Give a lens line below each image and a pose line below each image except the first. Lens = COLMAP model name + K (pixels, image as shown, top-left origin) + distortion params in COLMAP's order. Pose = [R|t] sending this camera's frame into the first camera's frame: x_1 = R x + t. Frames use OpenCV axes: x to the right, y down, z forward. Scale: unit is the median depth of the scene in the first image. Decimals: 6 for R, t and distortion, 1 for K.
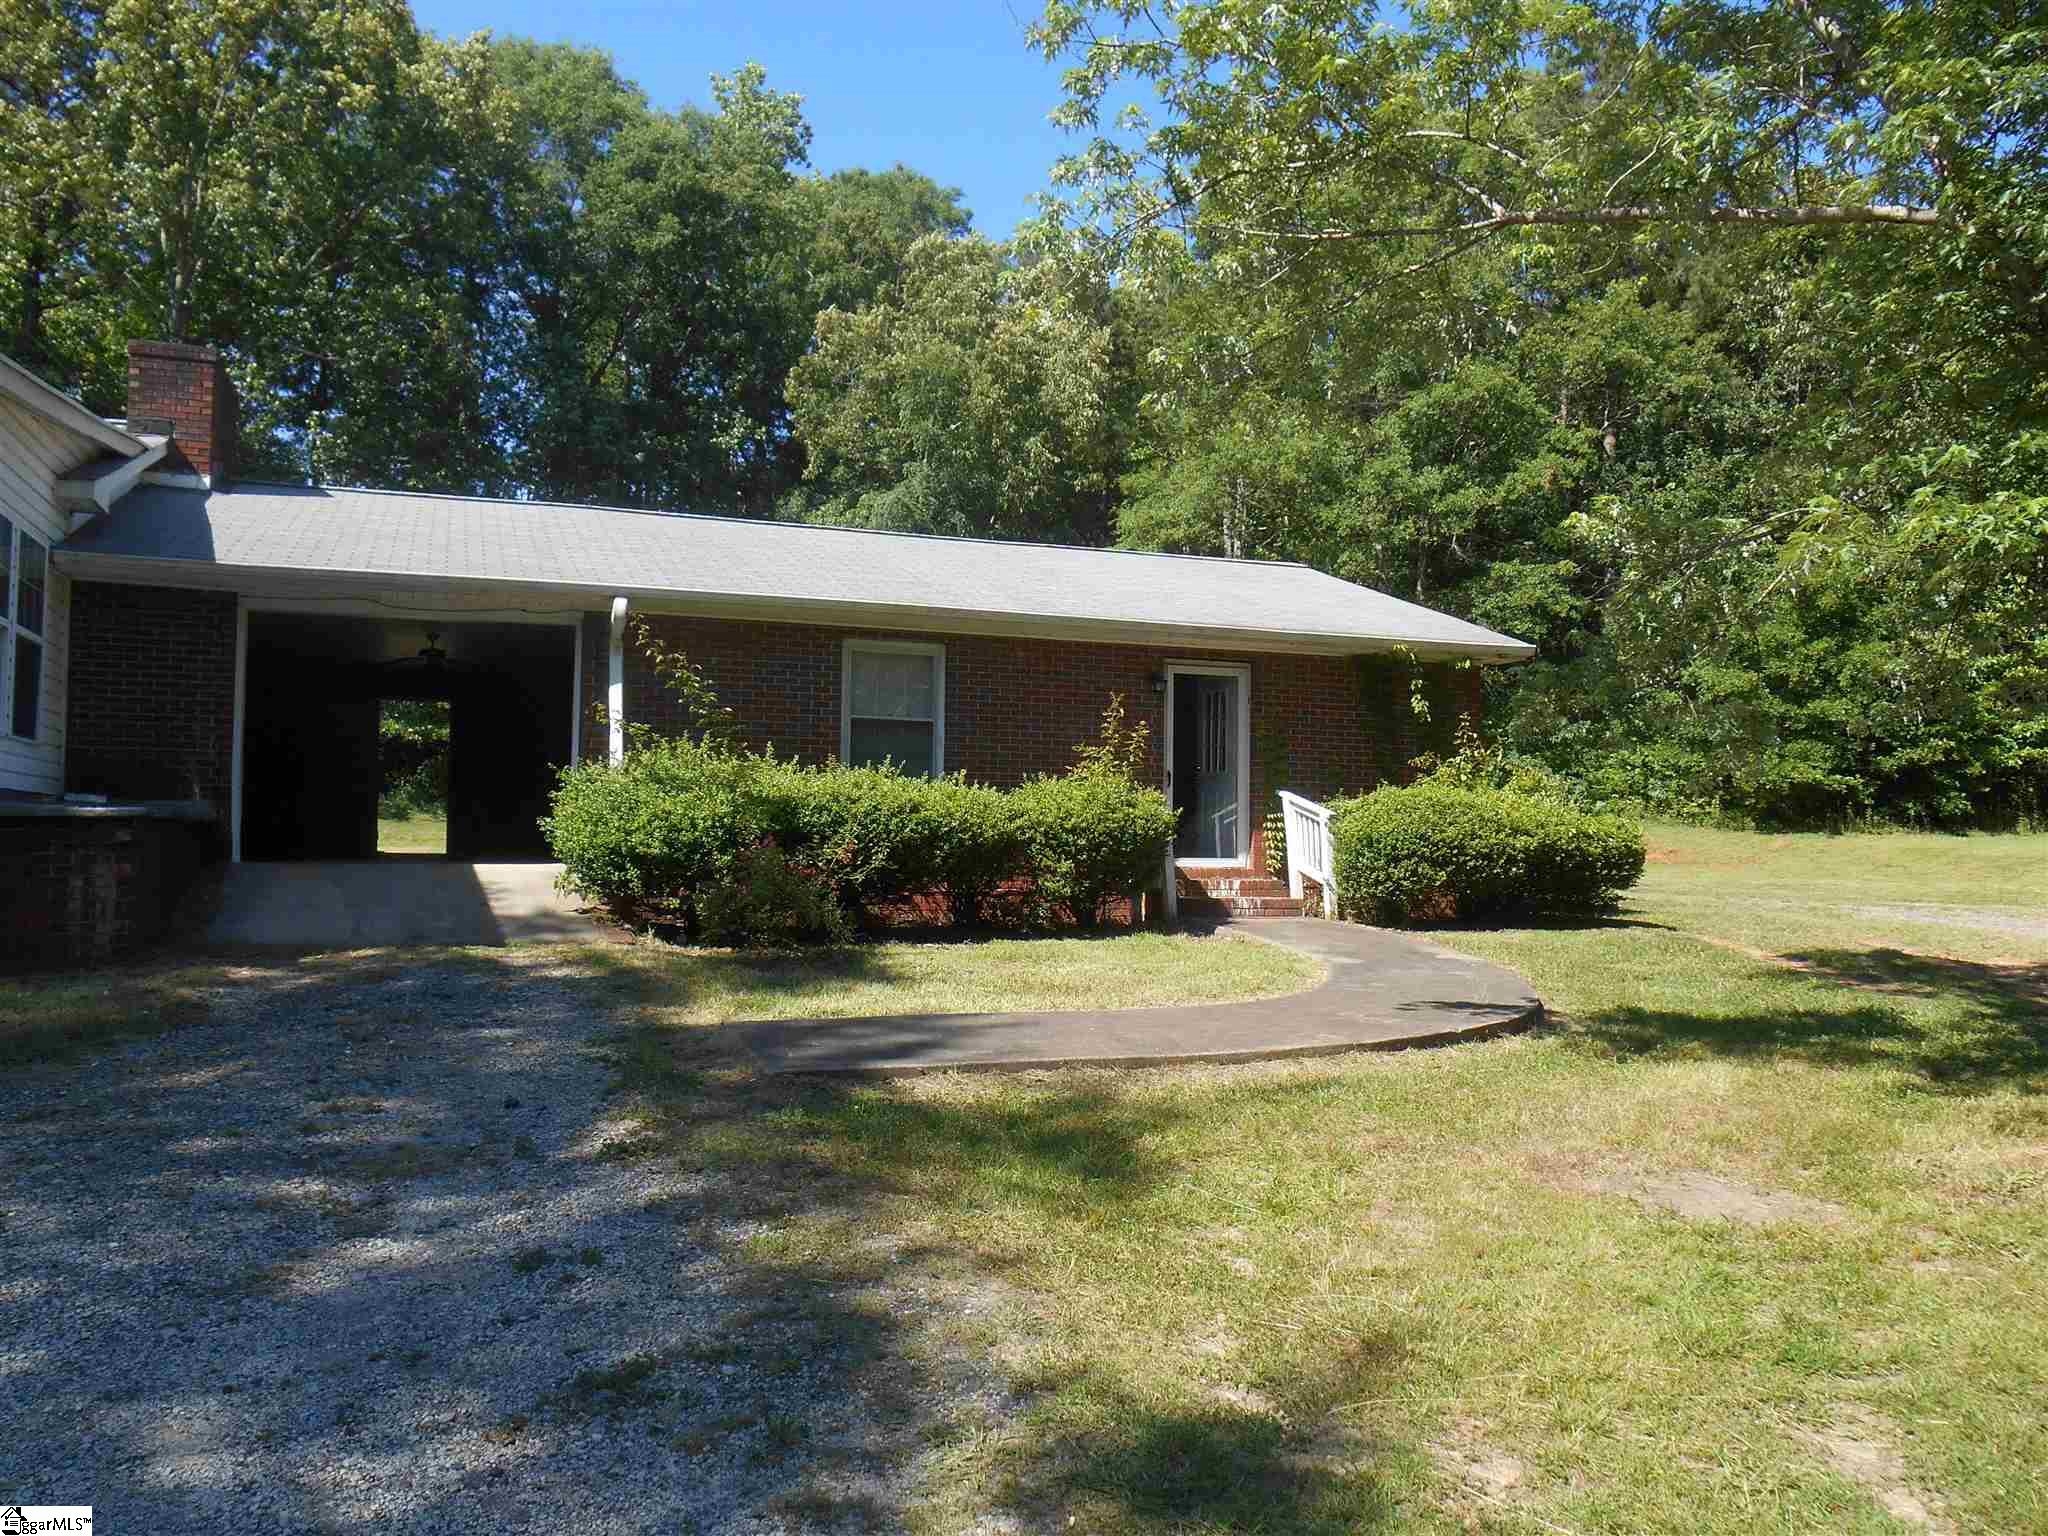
lens RADIAL K [[1542.3, 0, 1031.7], [0, 1542.3, 772.7], [0, 0, 1]] dist [-0.036258, -0.000028]
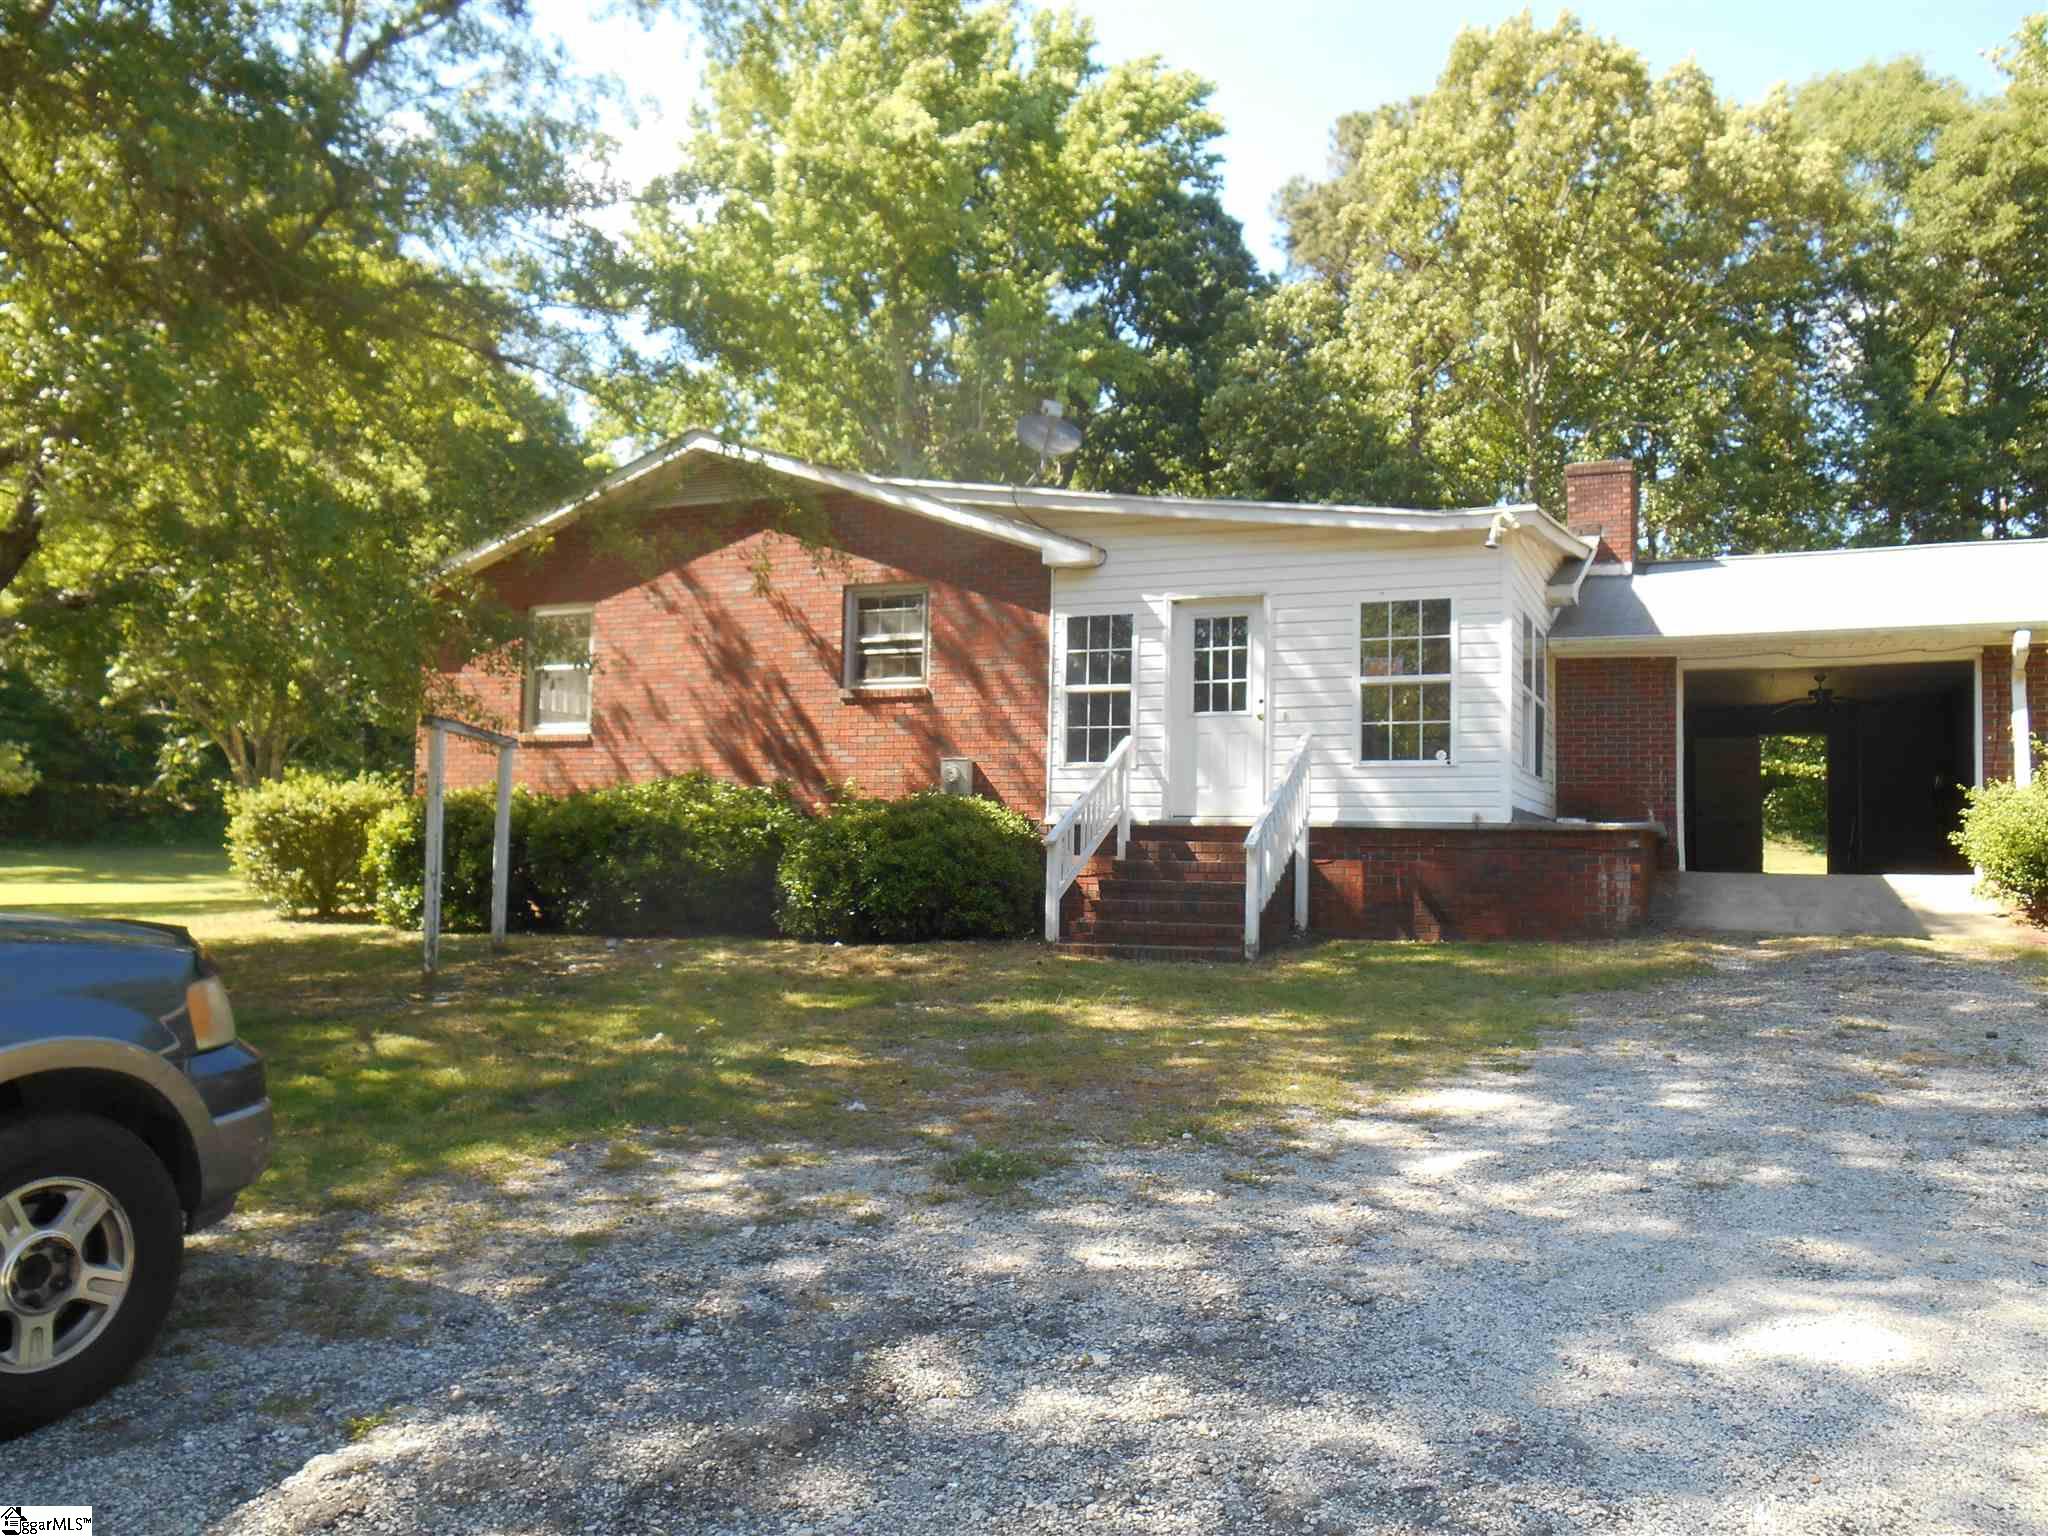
lens RADIAL K [[1542.3, 0, 1013.4], [0, 1542.3, 758.7], [0, 0, 1]] dist [-0.036258, -0.000028]
pose [[0.683852, -0.043328, -0.728333, 0.015503], [0.018183, 0.998937, -0.042353, 0.006125], [0.729394, 0.015720, 0.683913, -0.169738]]
